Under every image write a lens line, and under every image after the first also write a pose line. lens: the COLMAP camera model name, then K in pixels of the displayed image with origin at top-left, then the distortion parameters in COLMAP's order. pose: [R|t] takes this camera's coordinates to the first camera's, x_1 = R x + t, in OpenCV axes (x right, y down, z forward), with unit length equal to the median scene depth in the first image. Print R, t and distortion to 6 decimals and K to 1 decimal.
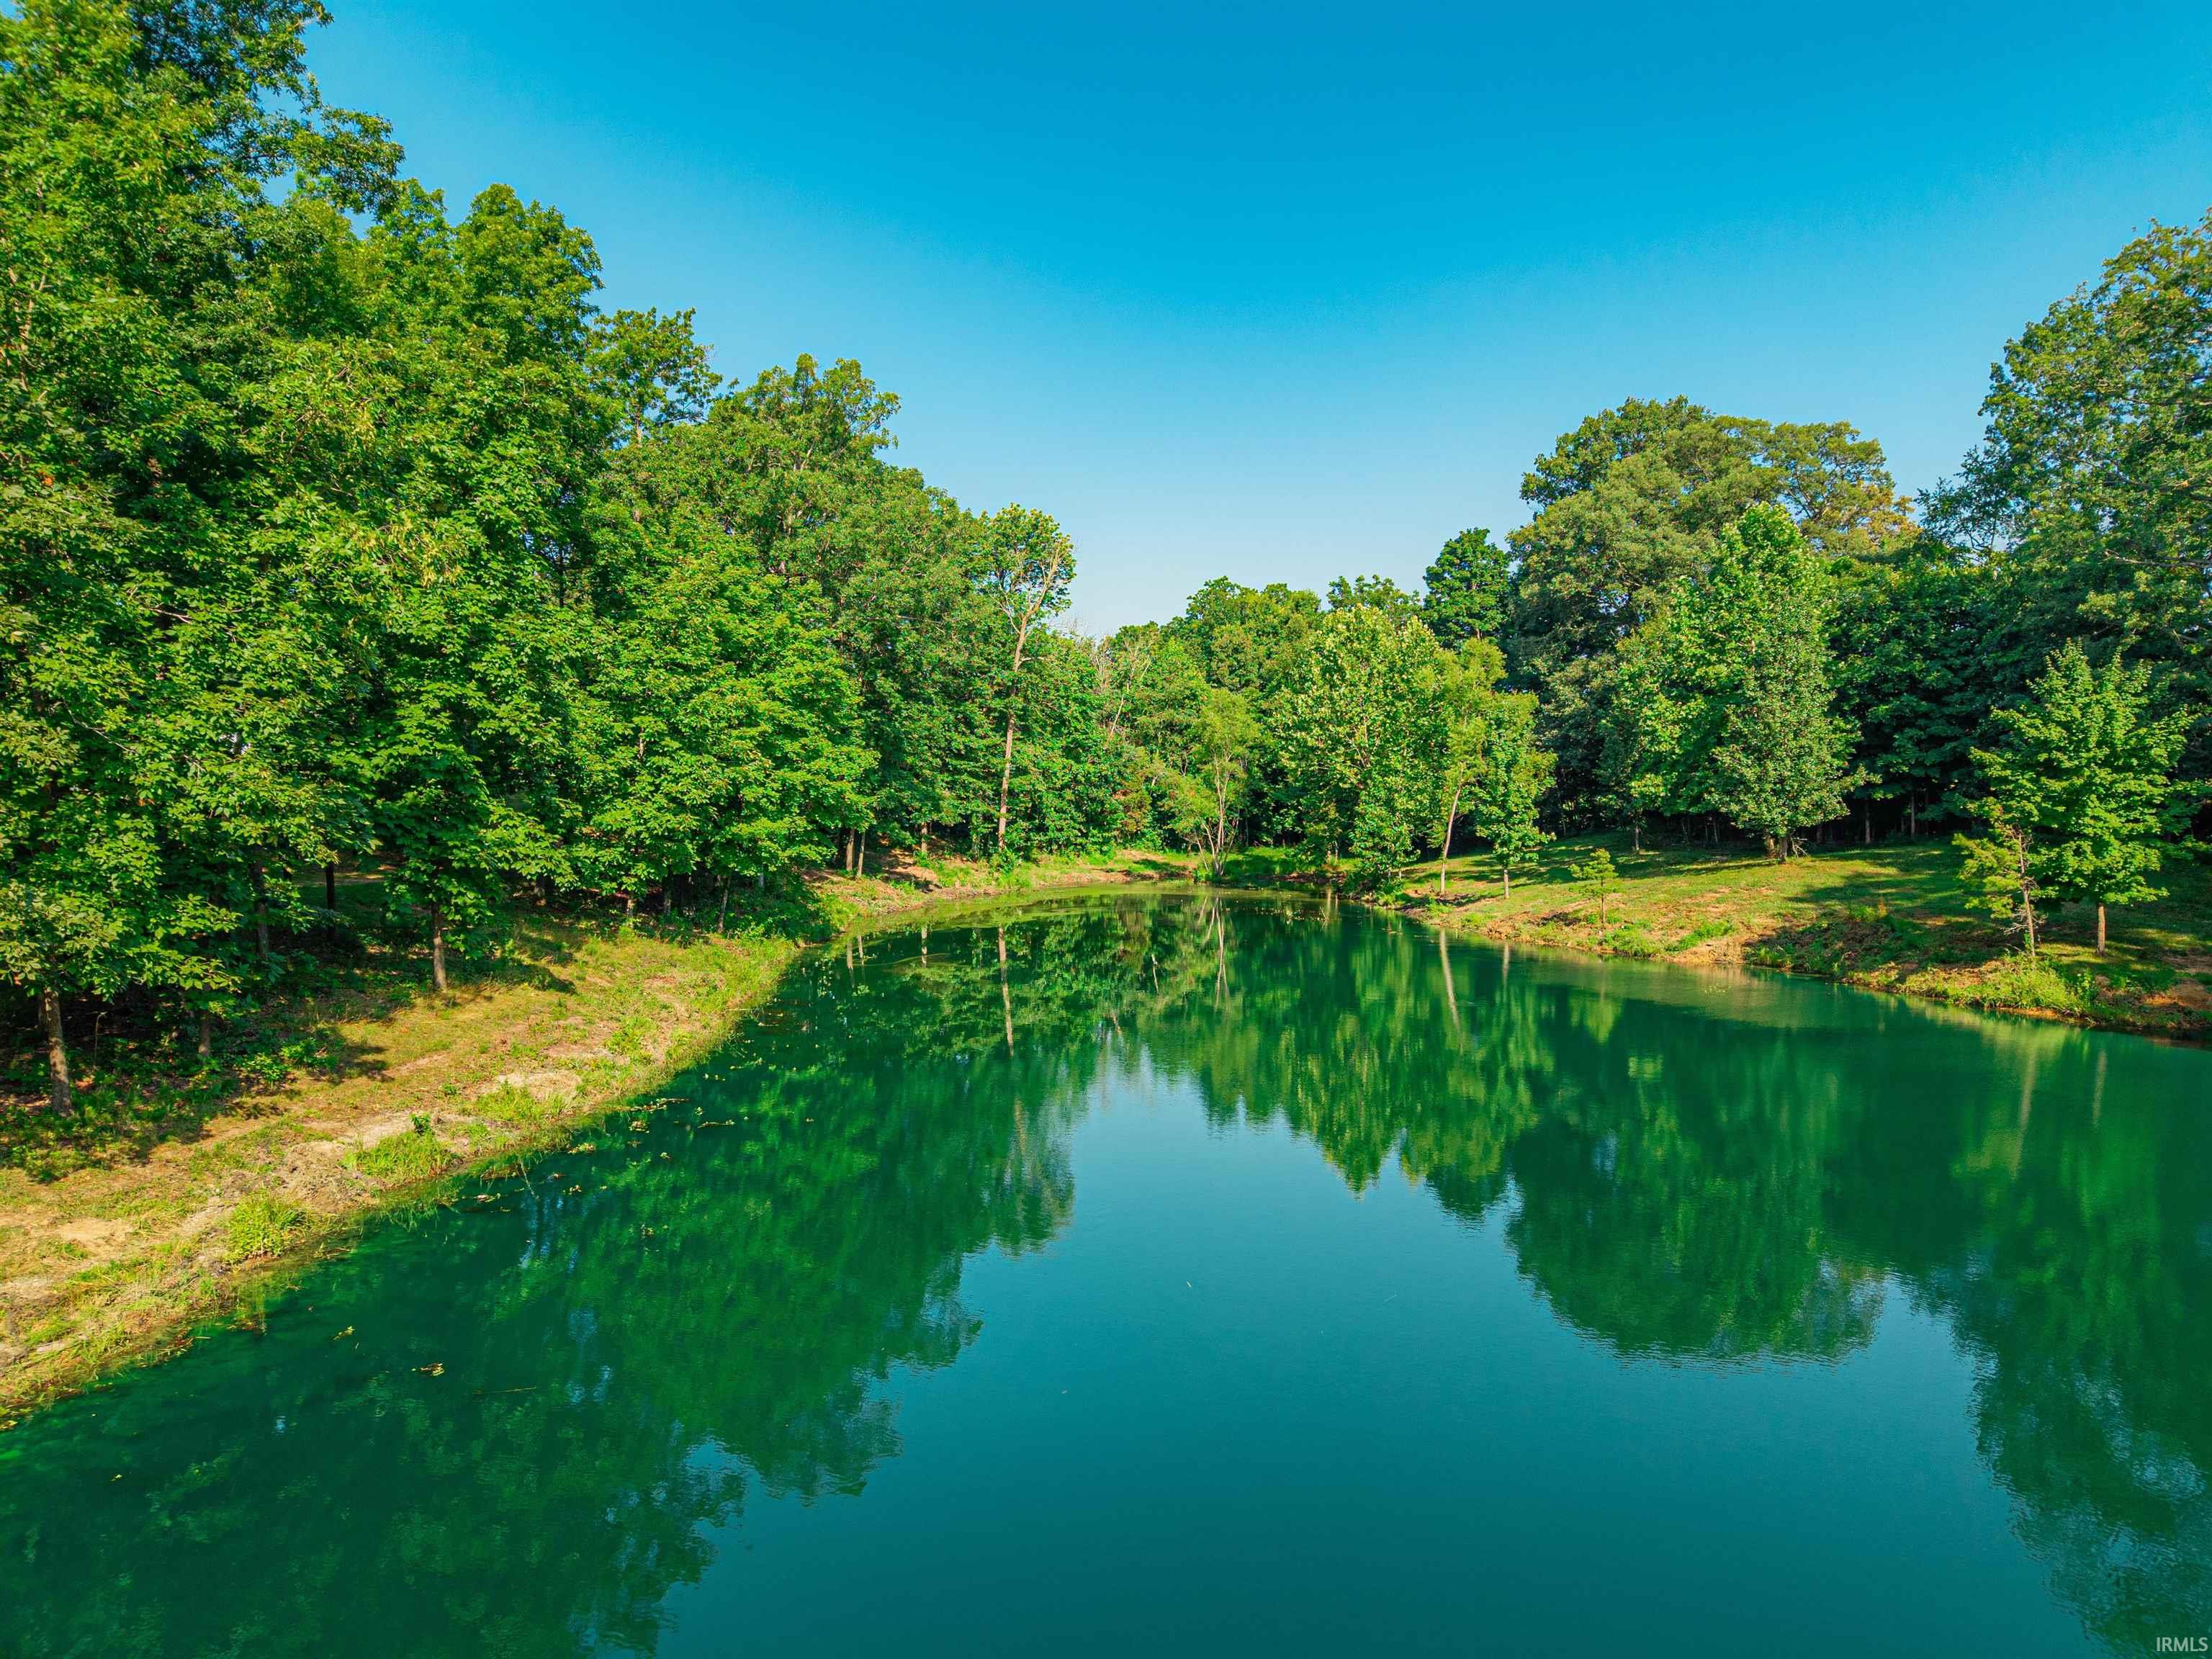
lens RADIAL K [[1497.0, 0, 1113.6], [0, 1497.0, 820.5], [0, 0, 1]] dist [0.088866, -0.136697]
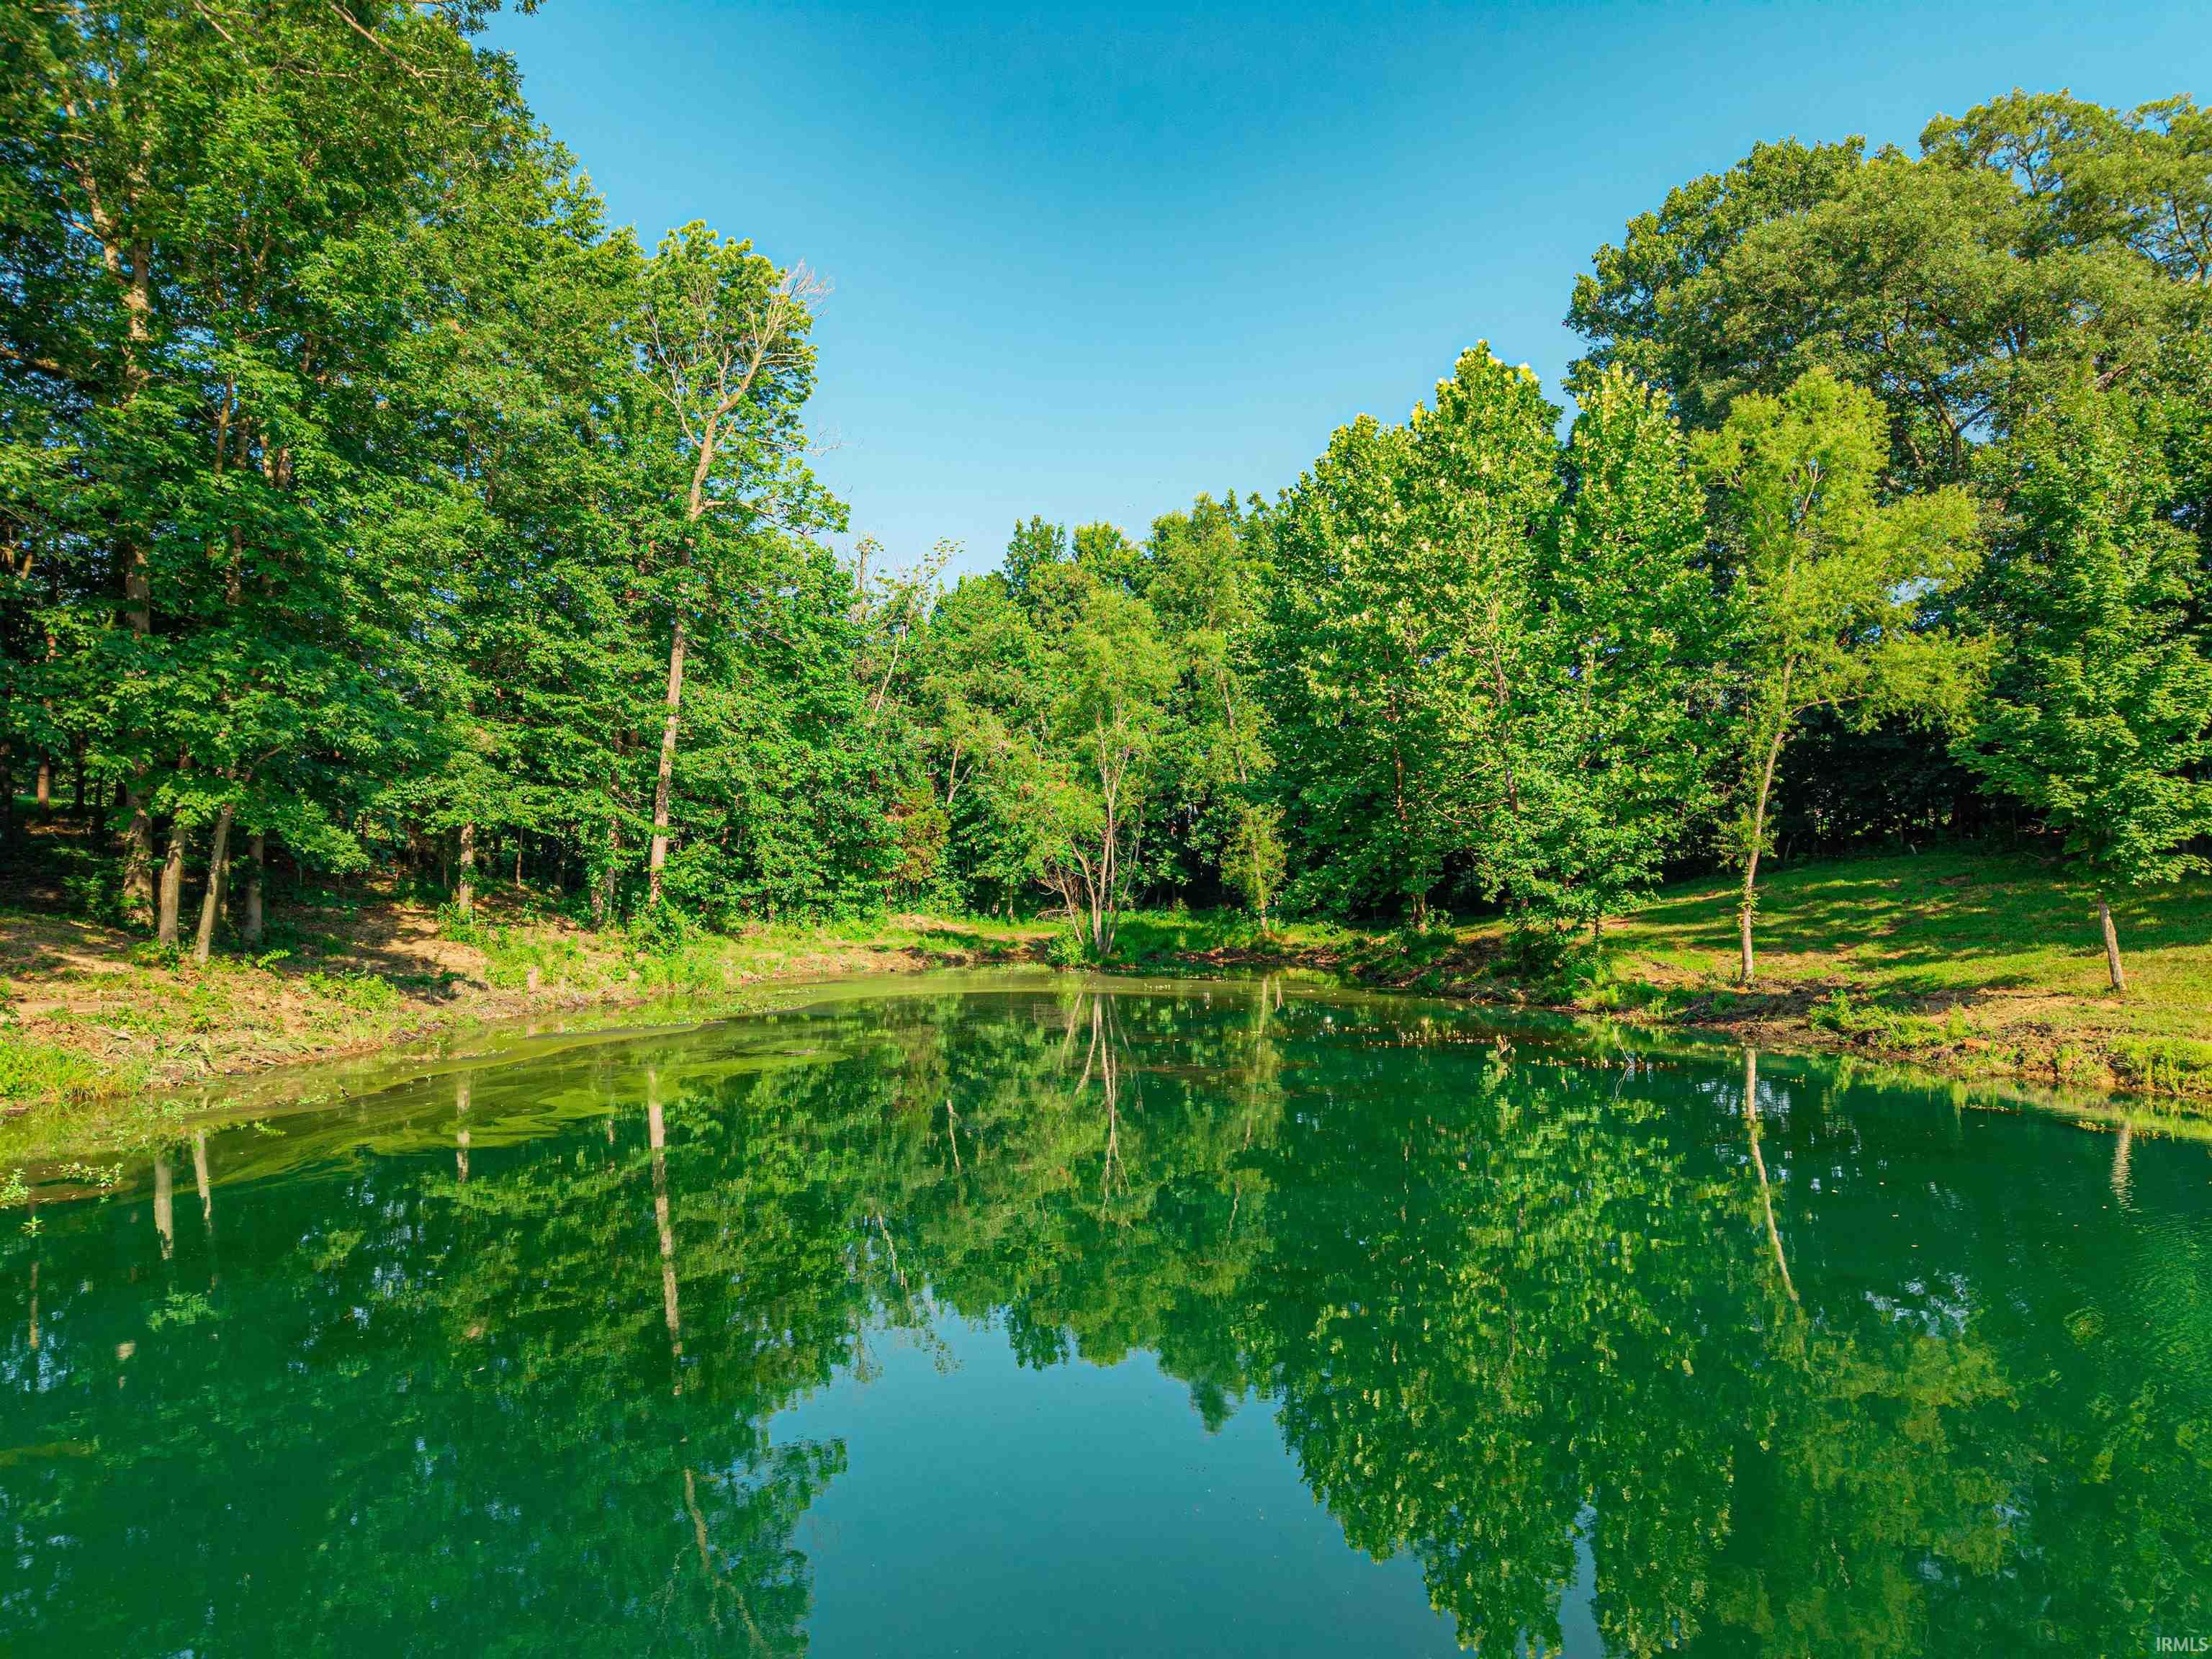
lens RADIAL K [[1497.0, 0, 1113.6], [0, 1497.0, 820.5], [0, 0, 1]] dist [0.088866, -0.136697]
pose [[0.981883, 0.002119, 0.189478, -0.026367], [0.009654, 0.998079, -0.061192, 0.025455], [-0.189243, 0.061912, 0.979976, 0.552223]]
